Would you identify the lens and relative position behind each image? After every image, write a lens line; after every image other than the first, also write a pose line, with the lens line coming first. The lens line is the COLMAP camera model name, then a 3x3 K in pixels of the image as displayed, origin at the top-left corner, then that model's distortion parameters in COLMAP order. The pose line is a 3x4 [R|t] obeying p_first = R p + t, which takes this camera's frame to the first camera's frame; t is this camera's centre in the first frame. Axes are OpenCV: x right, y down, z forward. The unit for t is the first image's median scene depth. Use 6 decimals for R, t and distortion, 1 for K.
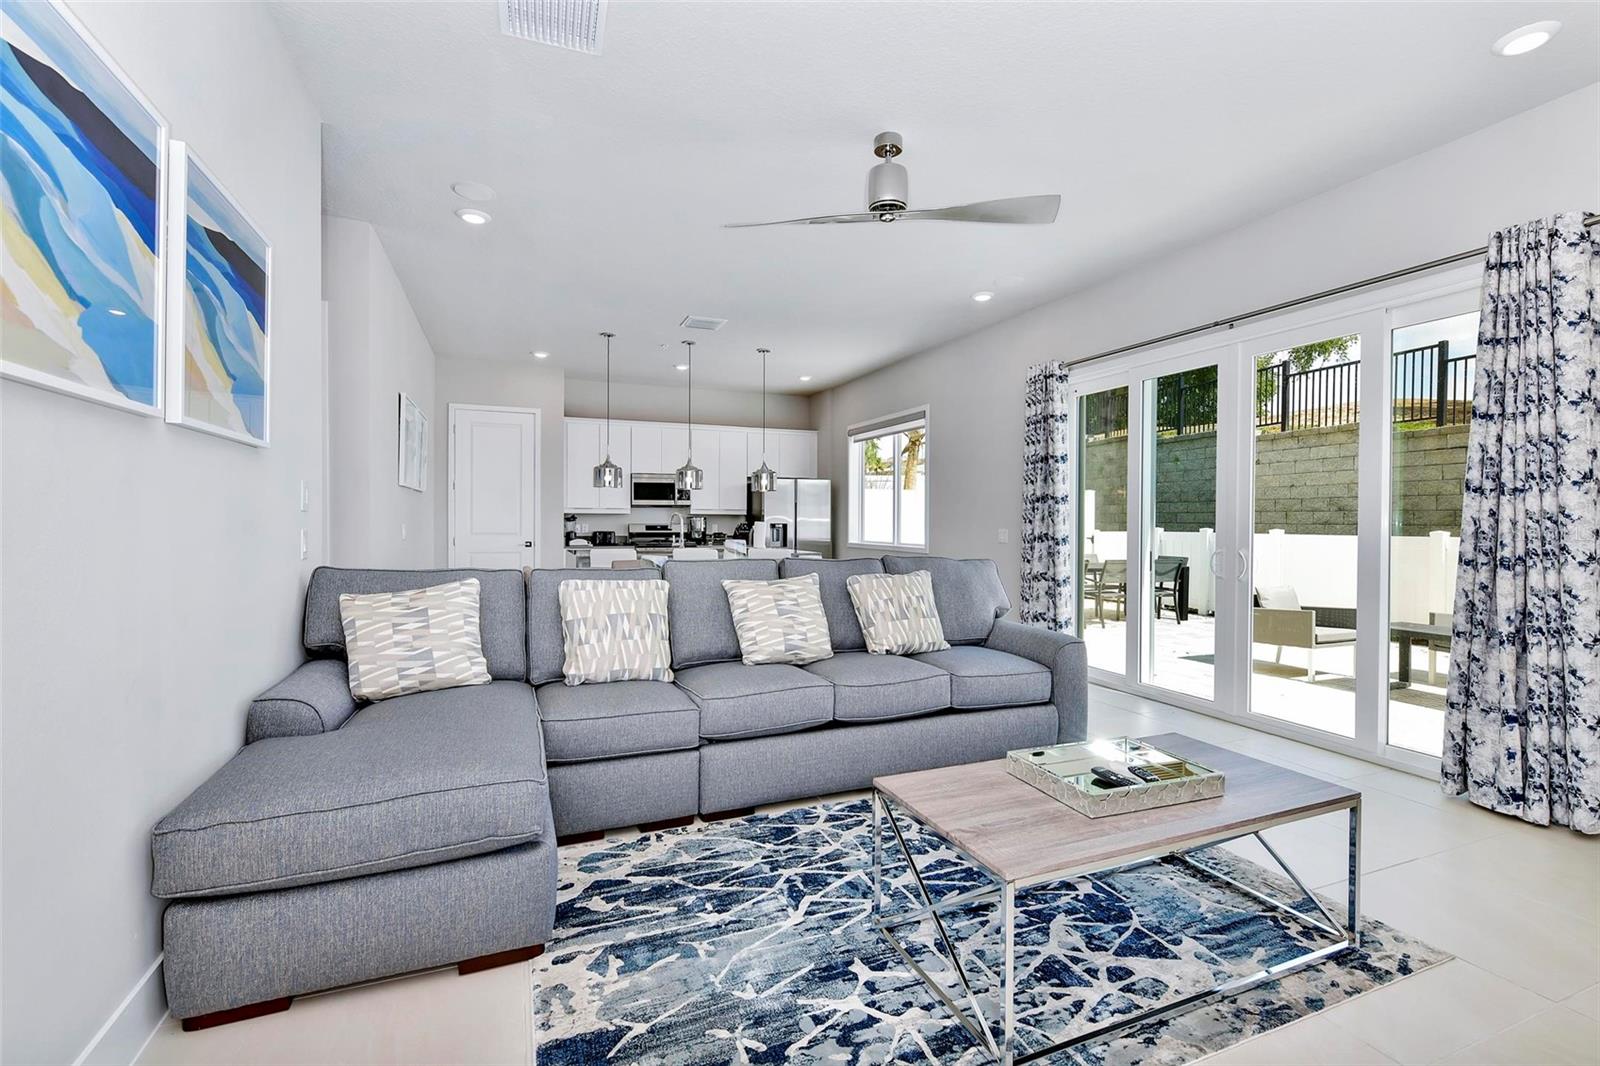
lens RADIAL K [[699.0, 0, 822.8], [0, 699.0, 536.6], [0, 0, 1]] dist [-0.000063, -0.002421]
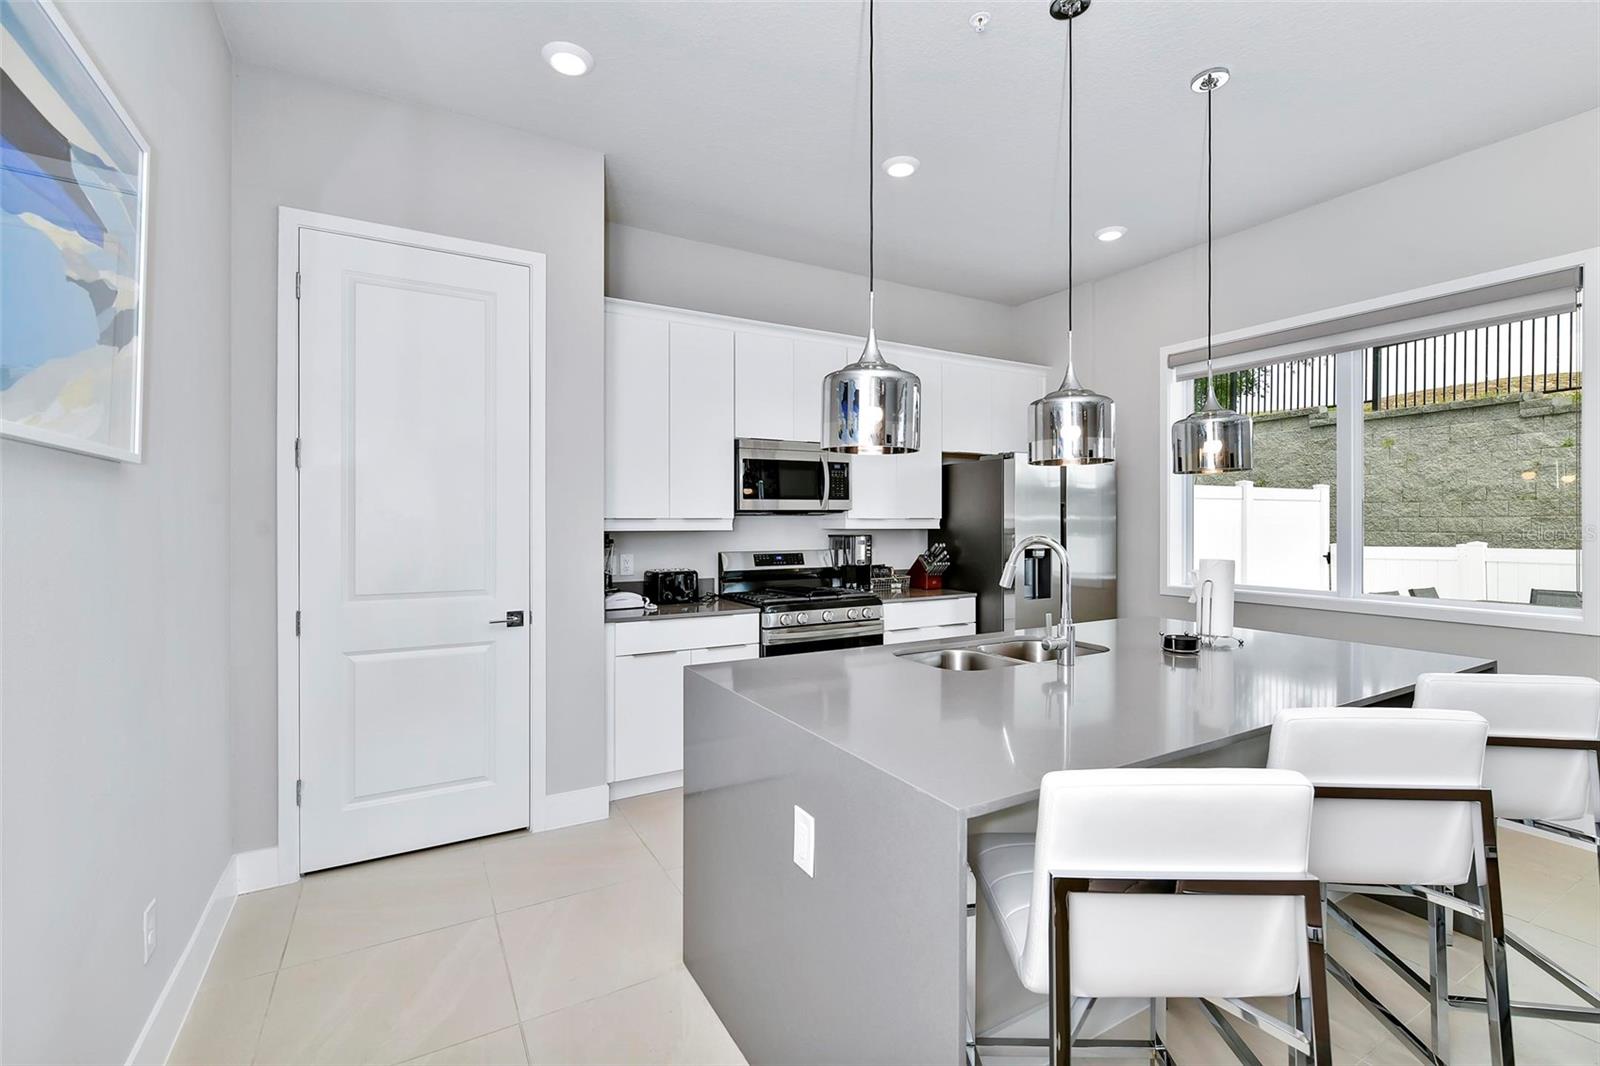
lens RADIAL K [[699.0, 0, 809.7], [0, 699.0, 522.9], [0, 0, 1]] dist [-0.000063, -0.002421]
pose [[0.991179, -0.003439, 0.132484, -0.642500], [0.005626, 0.999854, -0.016131, -0.067281], [-0.132409, 0.016734, 0.991054, 1.255227]]
